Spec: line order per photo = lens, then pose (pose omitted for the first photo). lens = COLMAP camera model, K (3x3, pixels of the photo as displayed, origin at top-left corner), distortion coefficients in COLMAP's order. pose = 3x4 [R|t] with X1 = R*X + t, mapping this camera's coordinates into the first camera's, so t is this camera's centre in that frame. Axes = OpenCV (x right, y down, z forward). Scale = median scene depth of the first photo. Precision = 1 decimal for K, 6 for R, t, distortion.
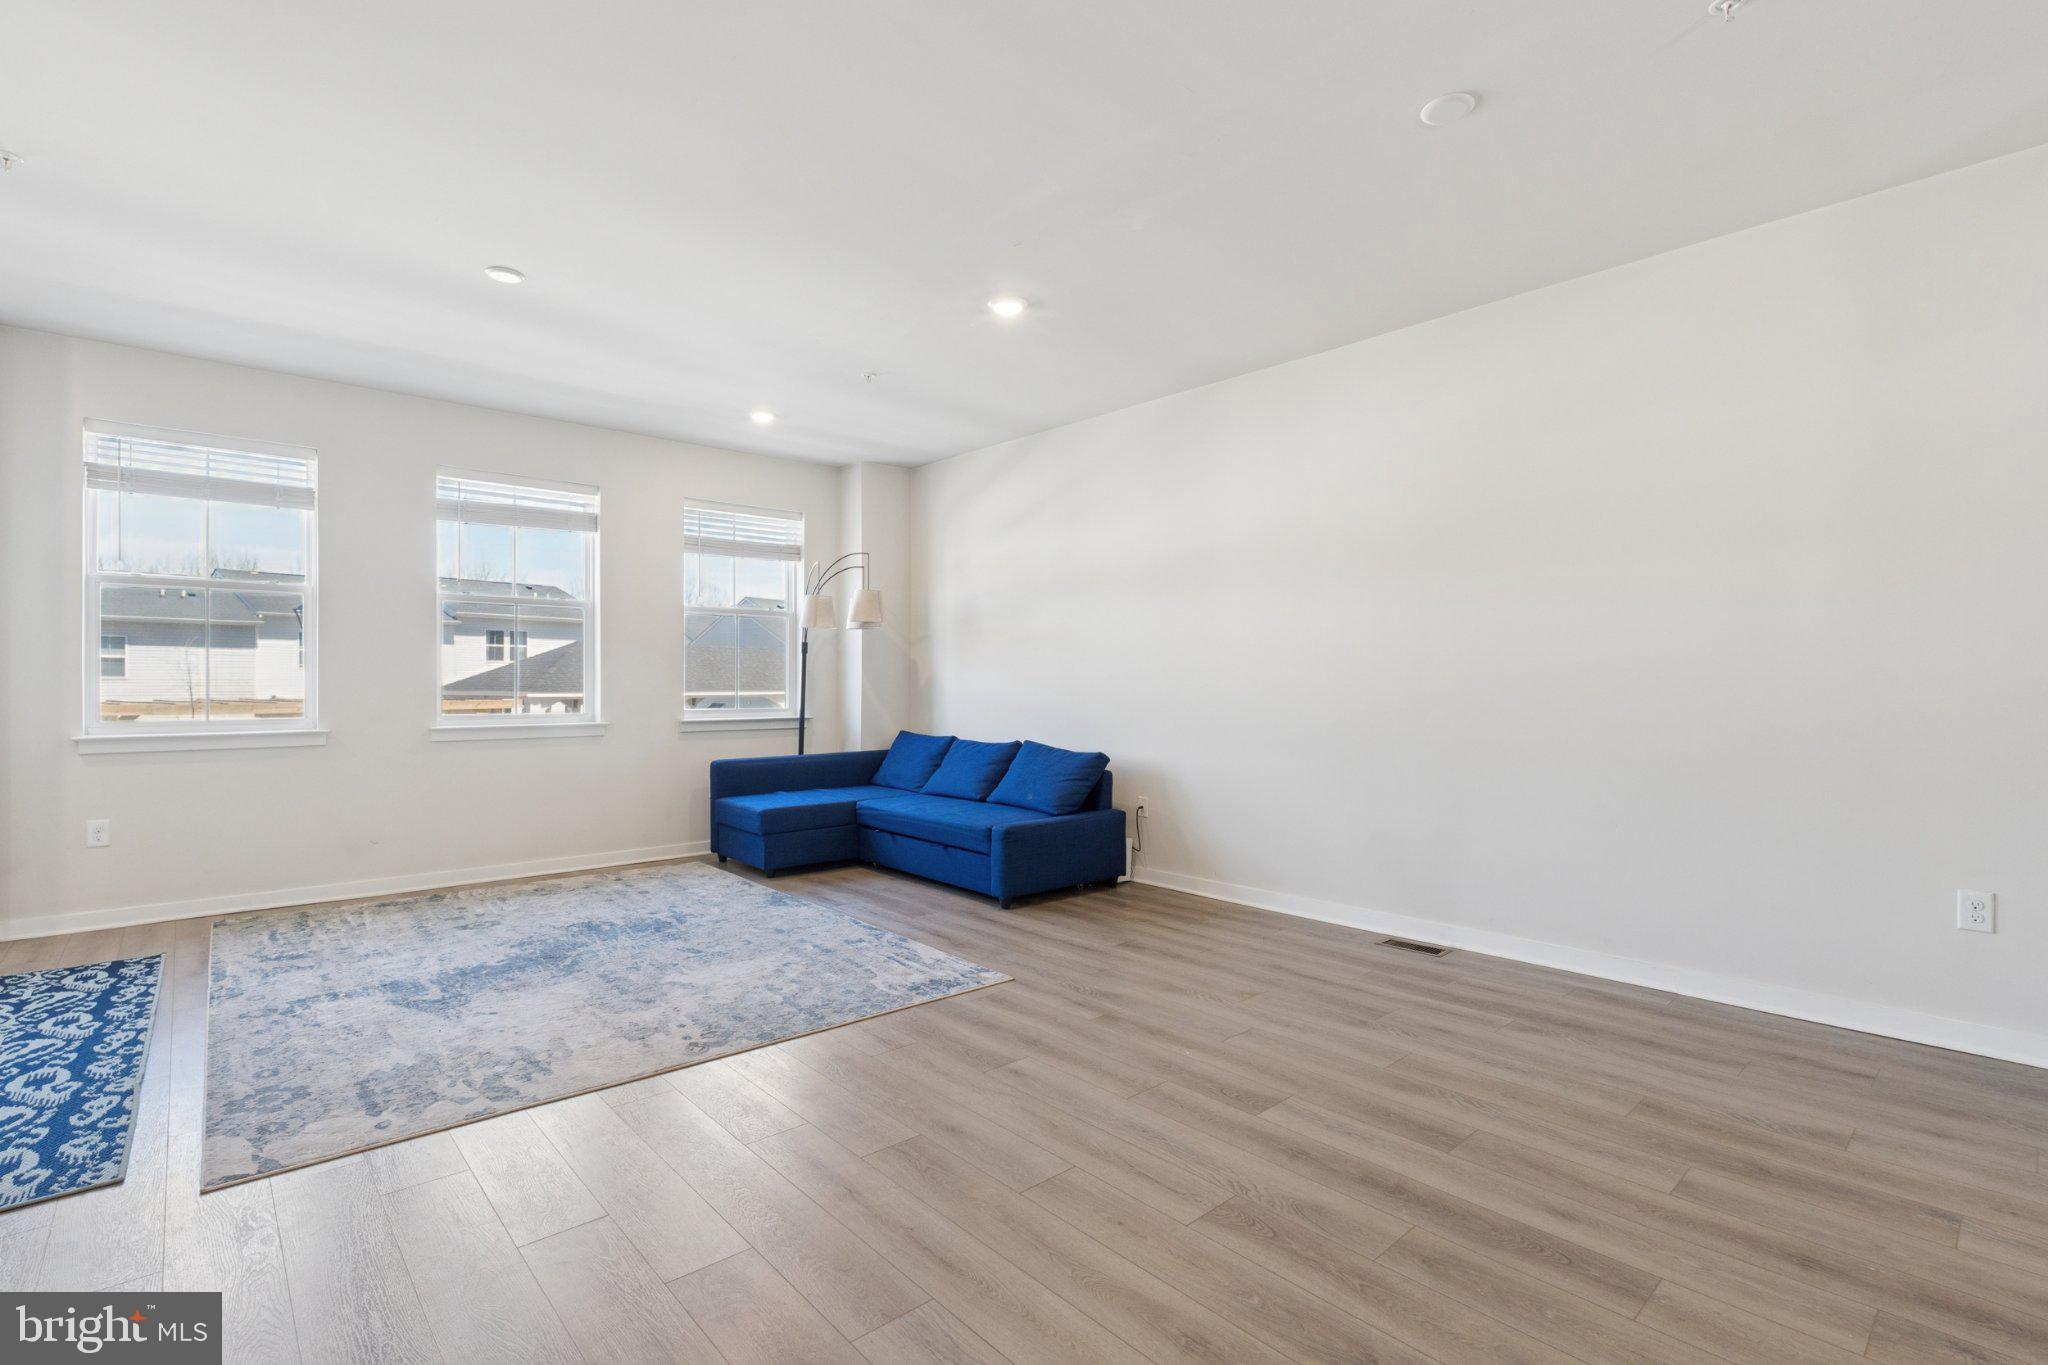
lens RADIAL K [[936.3, 0, 1024.0], [0, 936.3, 682.5], [0, 0, 1]] dist [-0.008012, 0.000395]
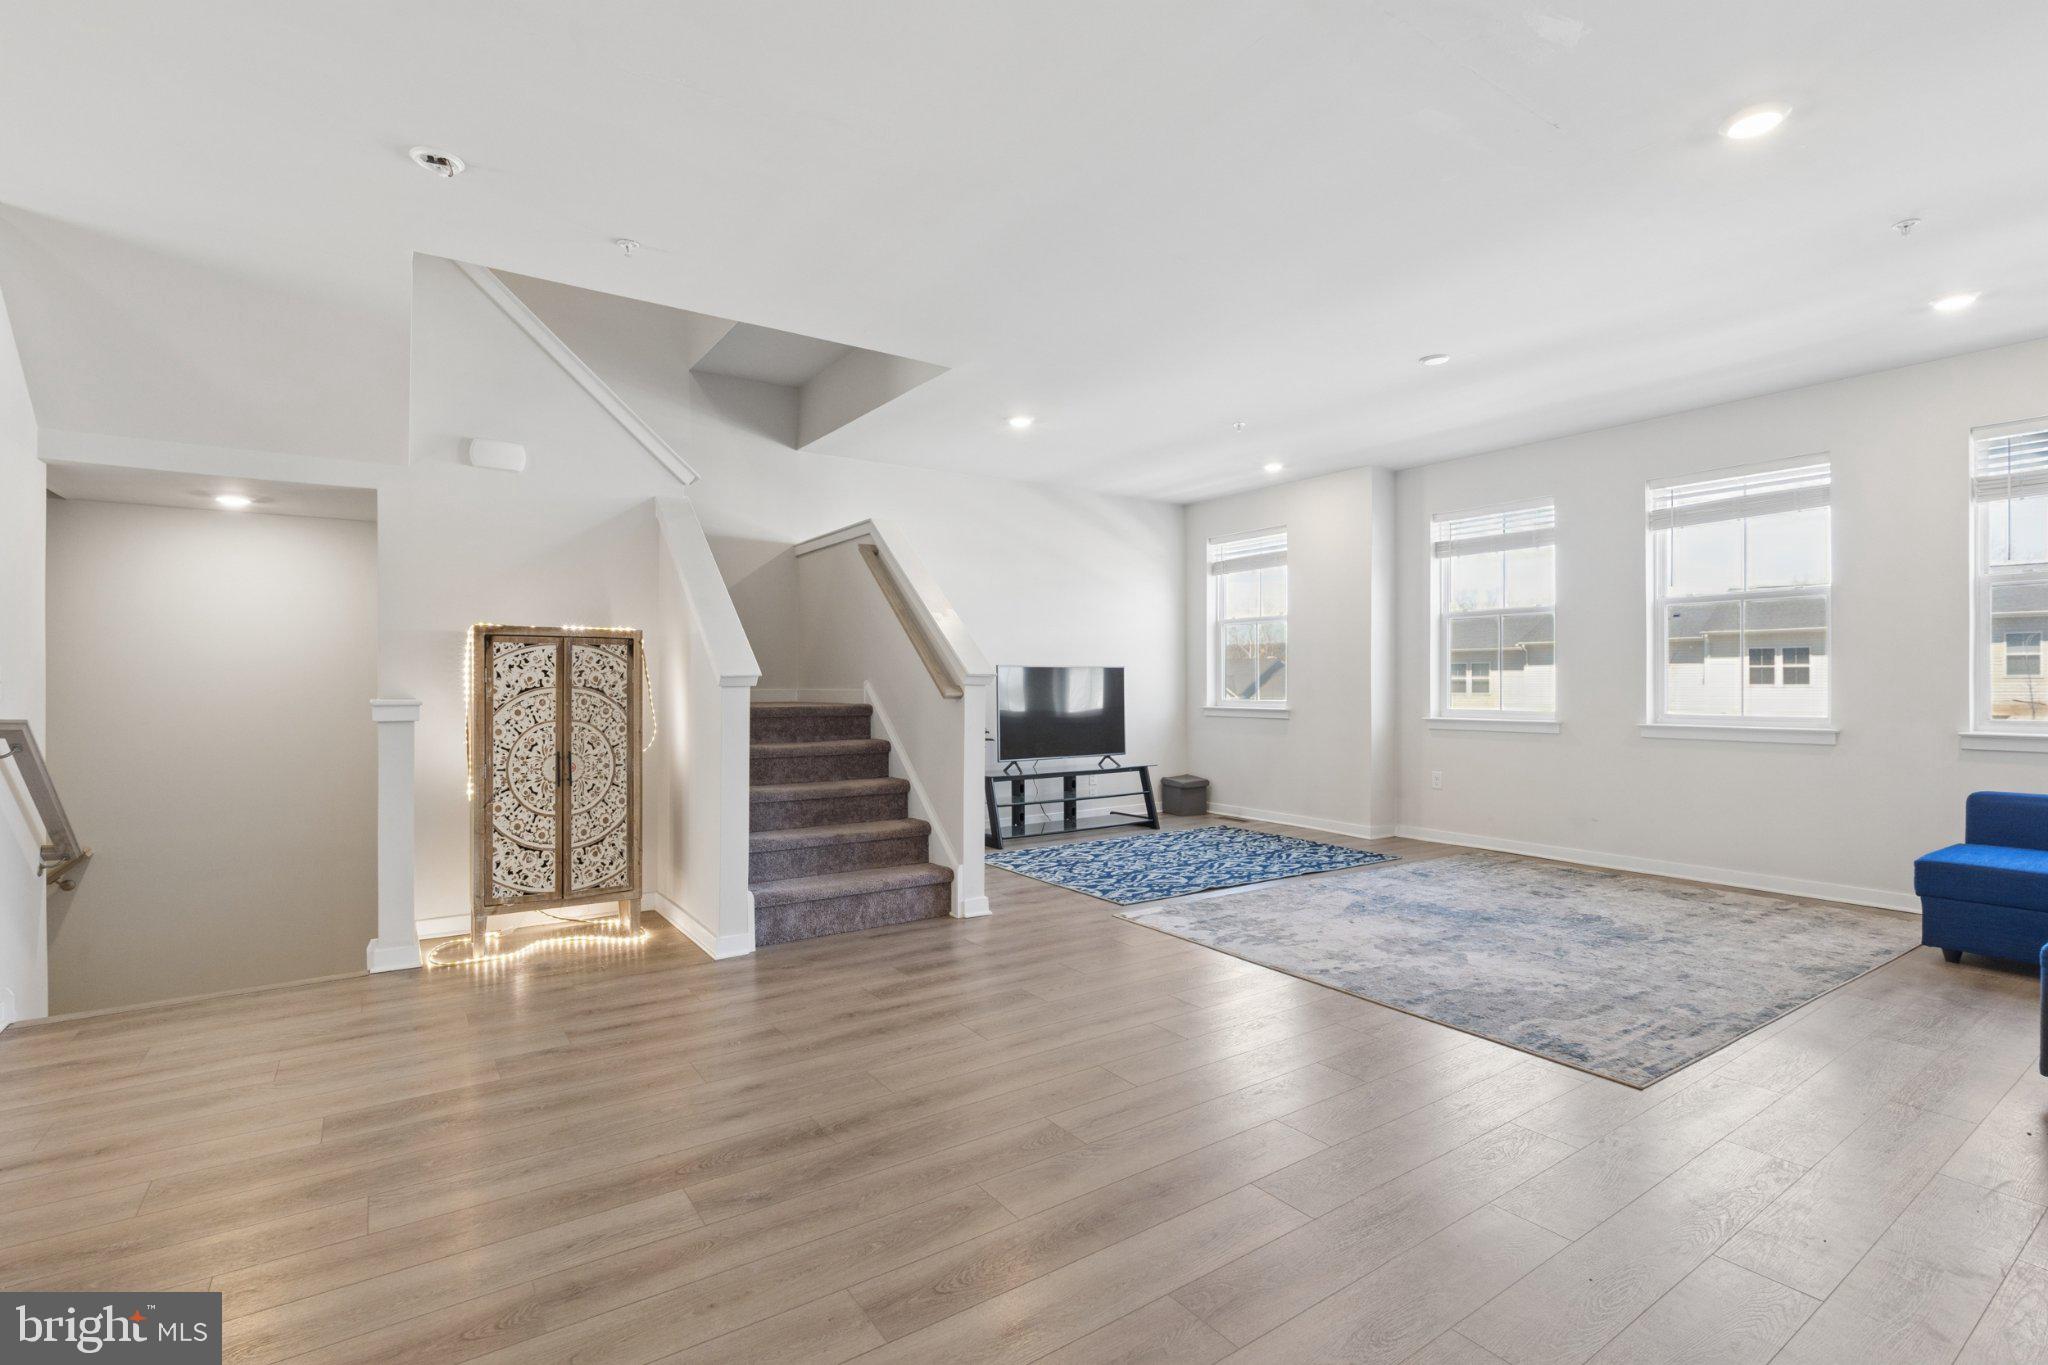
lens RADIAL K [[936.3, 0, 1024.0], [0, 936.3, 682.5], [0, 0, 1]] dist [-0.008012, 0.000395]
pose [[-0.125688, -0.001331, -0.992069, 0.700690], [0.003690, 0.999992, -0.001809, -0.001245], [0.992063, -0.003888, -0.125682, 0.555799]]
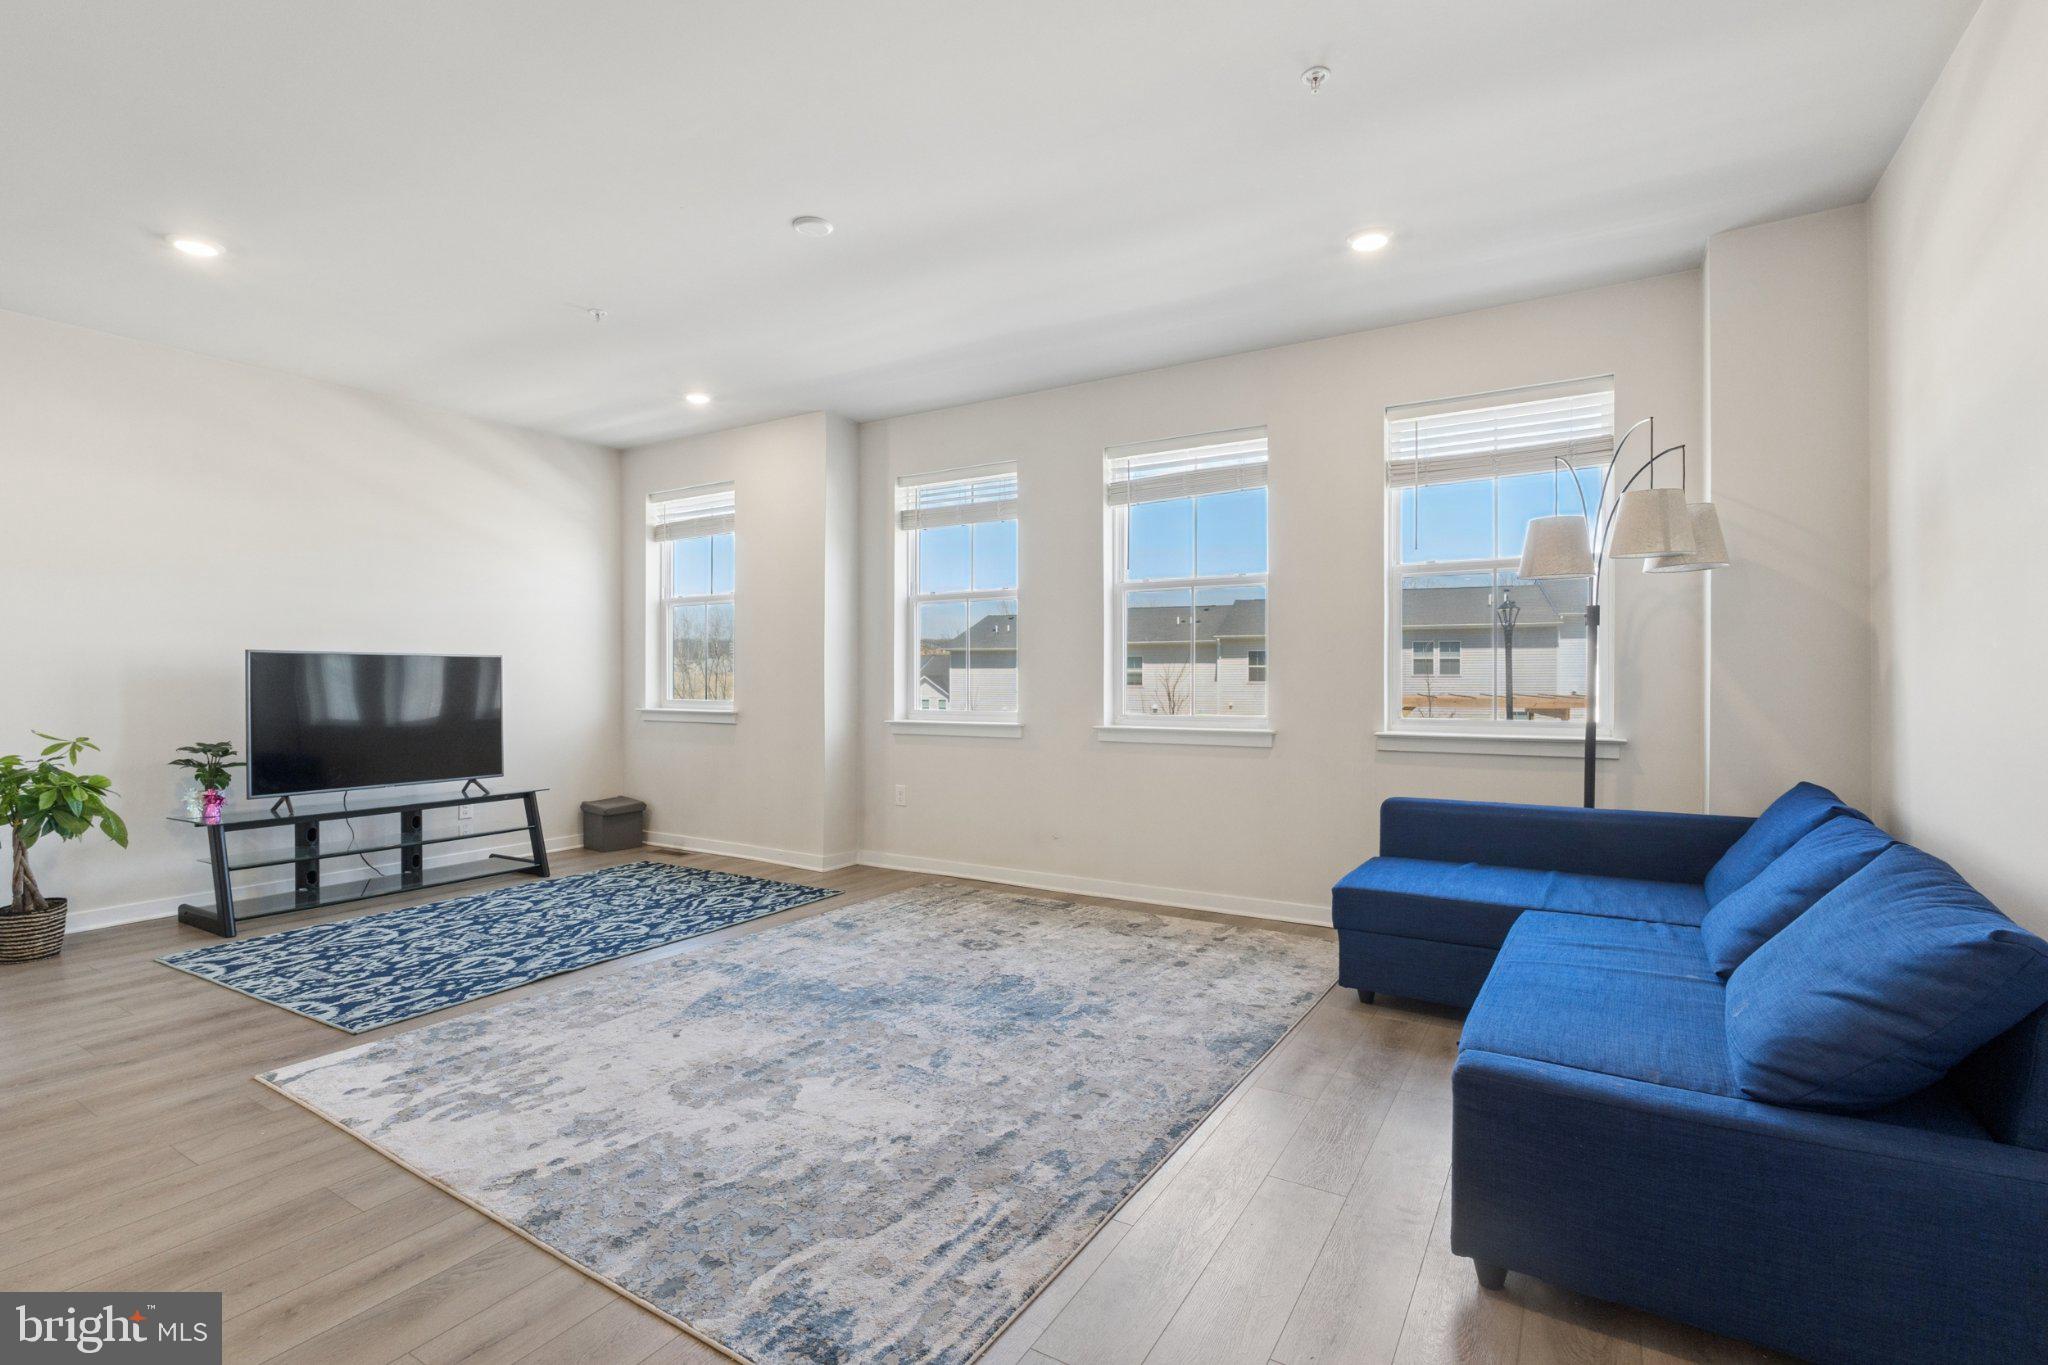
lens RADIAL K [[936.3, 0, 1024.0], [0, 936.3, 682.5], [0, 0, 1]] dist [-0.008012, 0.000395]
pose [[0.289219, 0.002008, -0.957261, 0.336309], [0.001940, 0.999995, 0.002684, 0.001248], [0.957261, -0.002633, 0.289214, 0.853801]]
